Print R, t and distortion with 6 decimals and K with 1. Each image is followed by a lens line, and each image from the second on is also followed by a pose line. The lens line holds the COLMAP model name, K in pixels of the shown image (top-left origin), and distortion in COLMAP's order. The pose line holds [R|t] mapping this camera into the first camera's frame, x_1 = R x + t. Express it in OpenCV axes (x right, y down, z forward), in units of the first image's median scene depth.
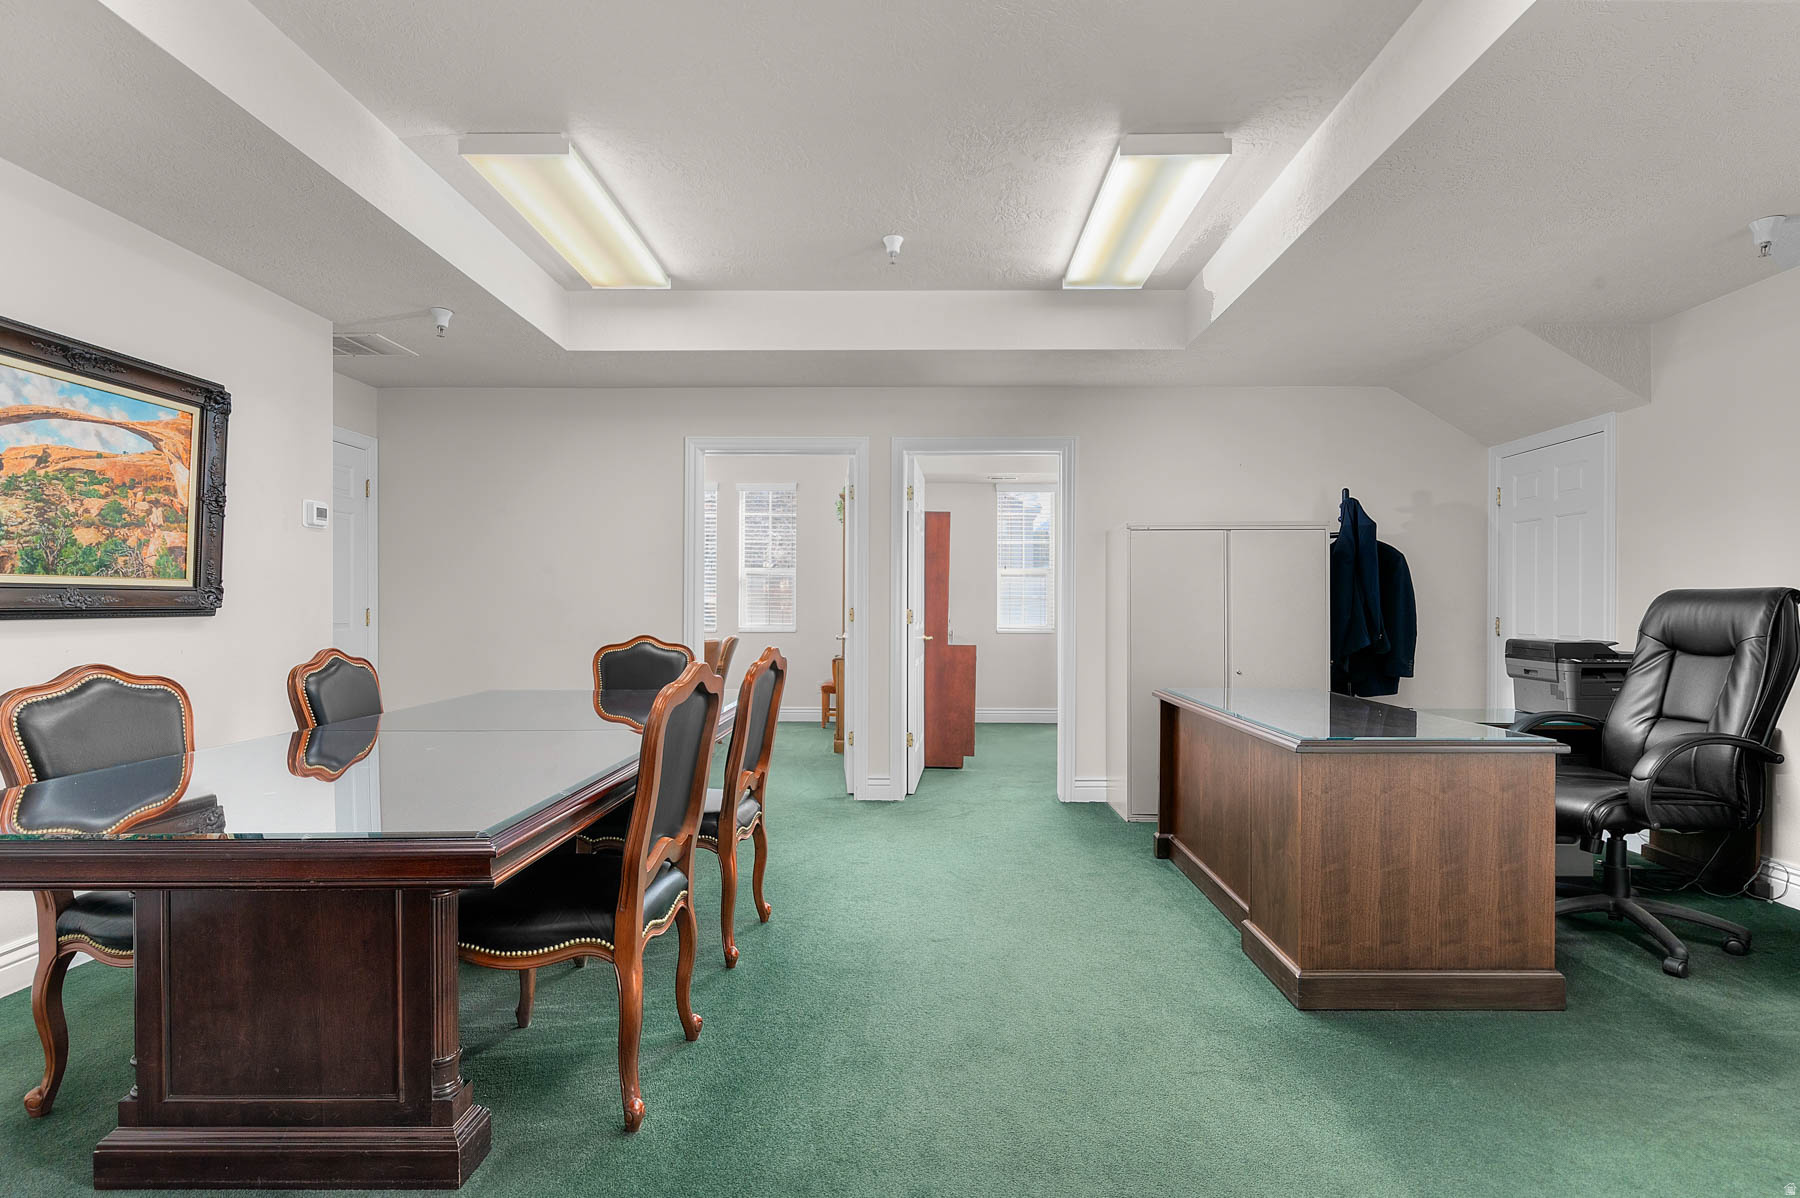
lens RADIAL K [[871.7, 0, 914.3], [0, 871.7, 604.9], [0, 0, 1]] dist [0.004274, 0.000231]
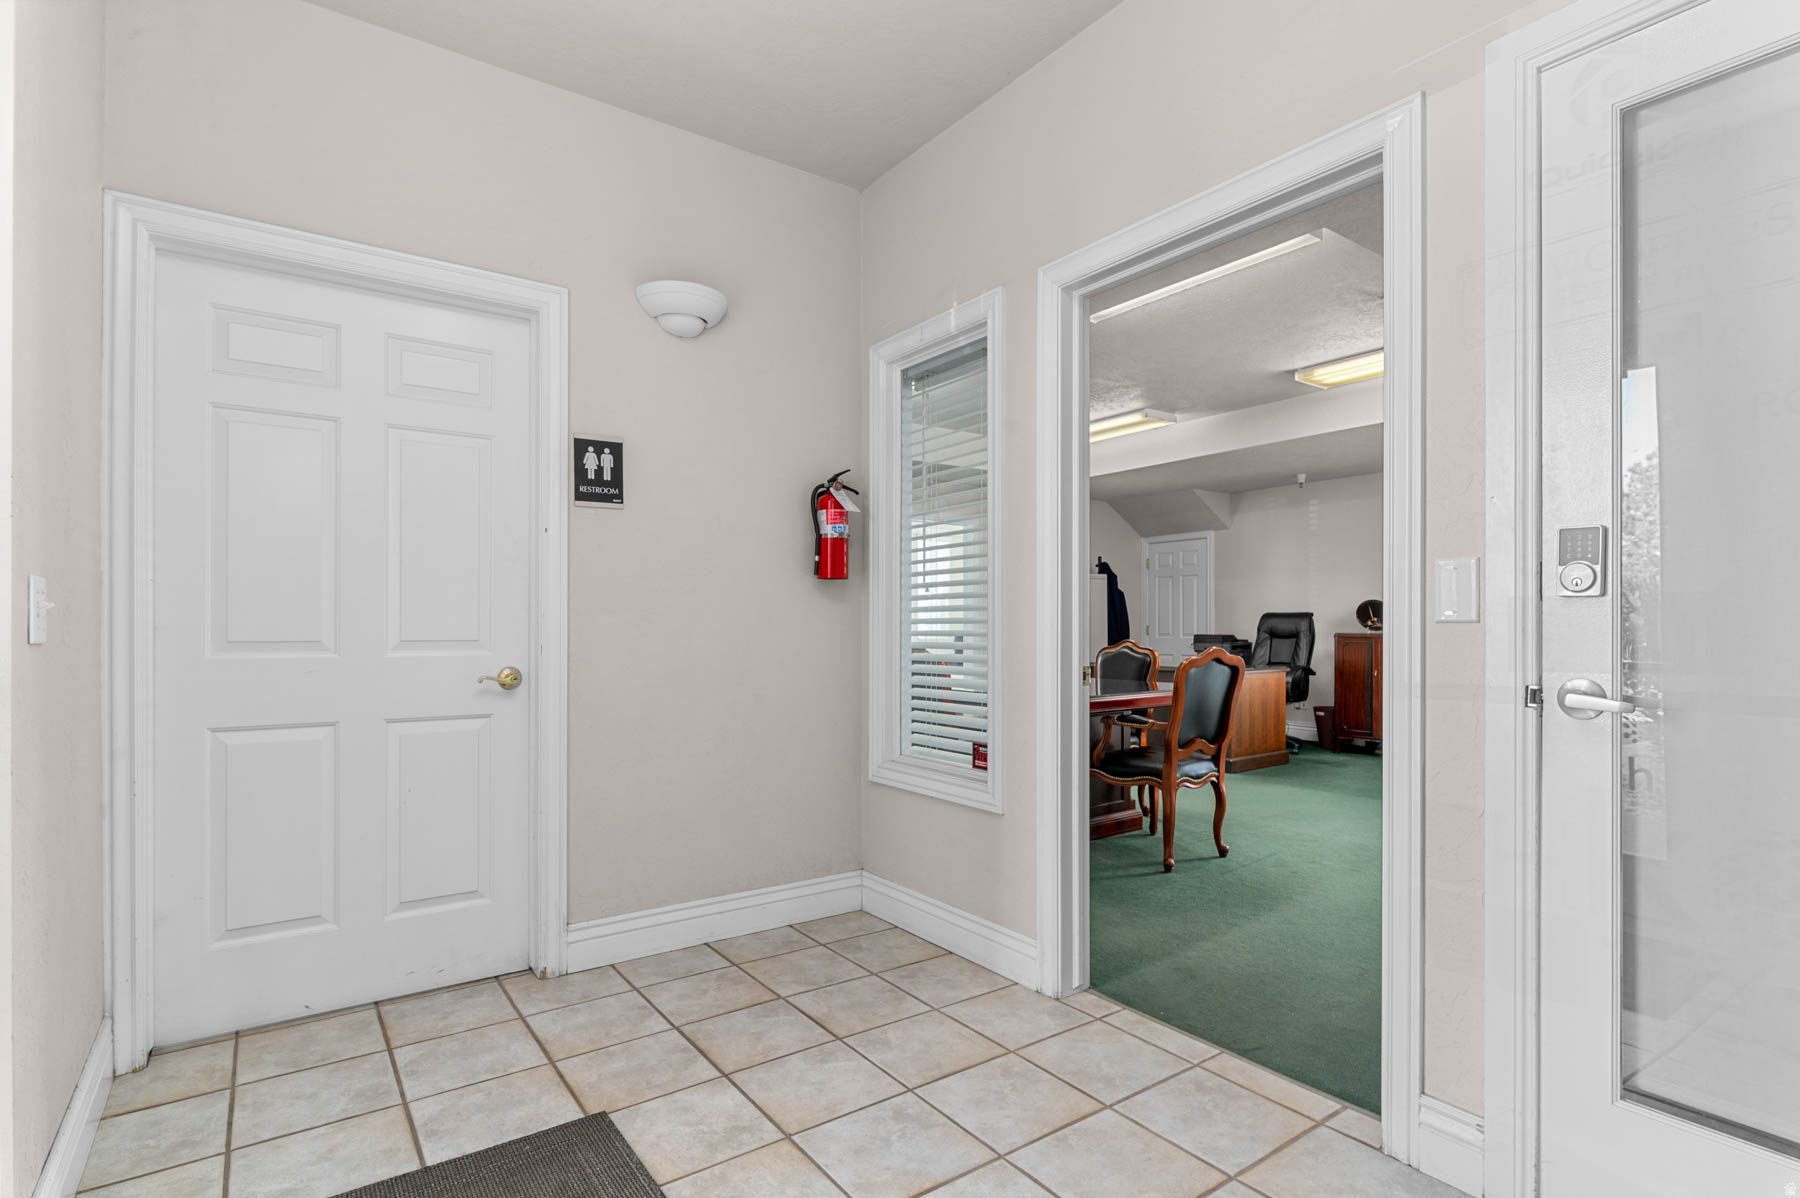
lens RADIAL K [[889.2, 0, 898.8], [0, 889.2, 627.3], [0, 0, 1]] dist [0.001123, 0.000069]
pose [[0.804396, -0.003864, 0.594081, -0.978537], [-0.000230, 0.999977, 0.006816, 0.005236], [-0.594094, -0.005619, 0.804376, -0.272405]]
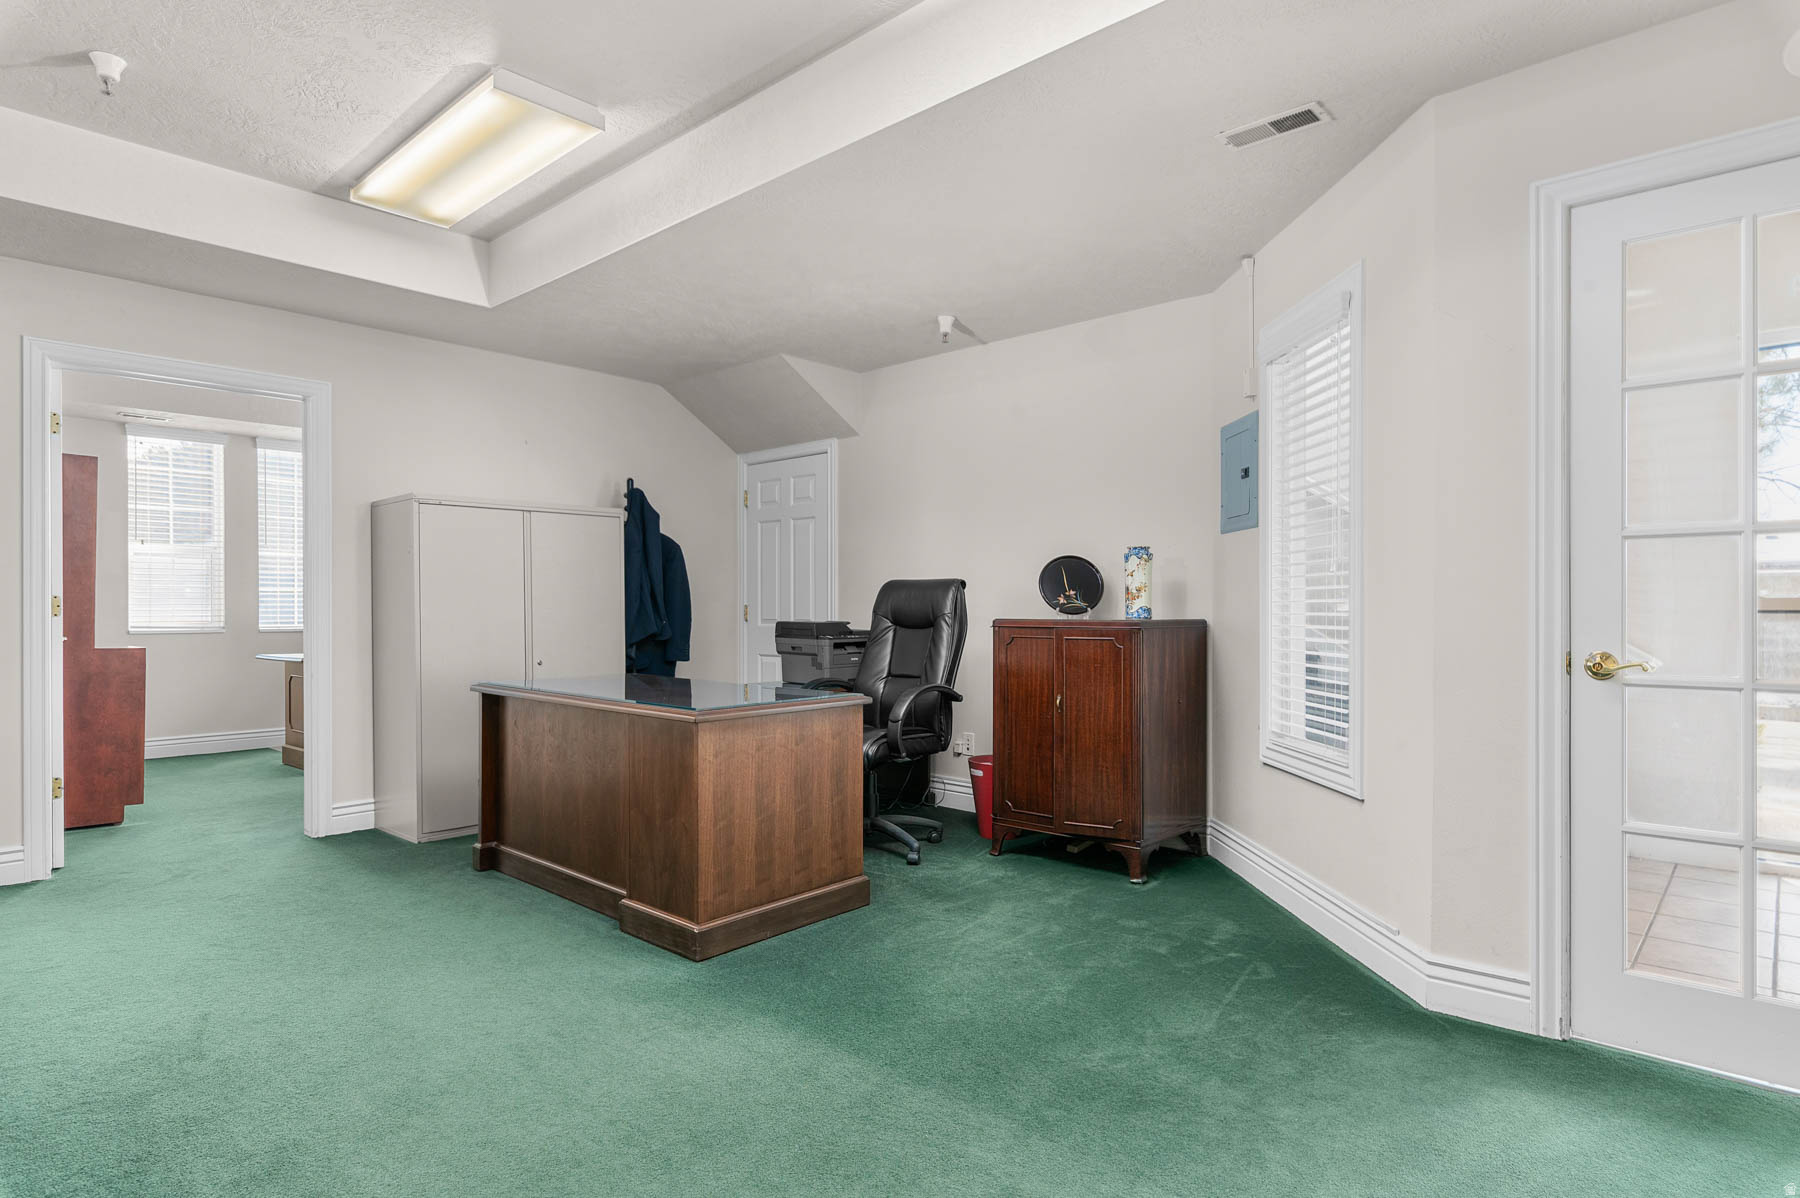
lens RADIAL K [[981.8, 0, 896.9], [0, 981.8, 600.6], [0, 0, 1]] dist [0.002309, 0.000564]
pose [[0.665063, 0.002178, 0.746784, -0.154230], [-0.000905, 0.999997, -0.002111, 0.011221], [-0.746787, 0.000728, 0.665063, 0.007097]]
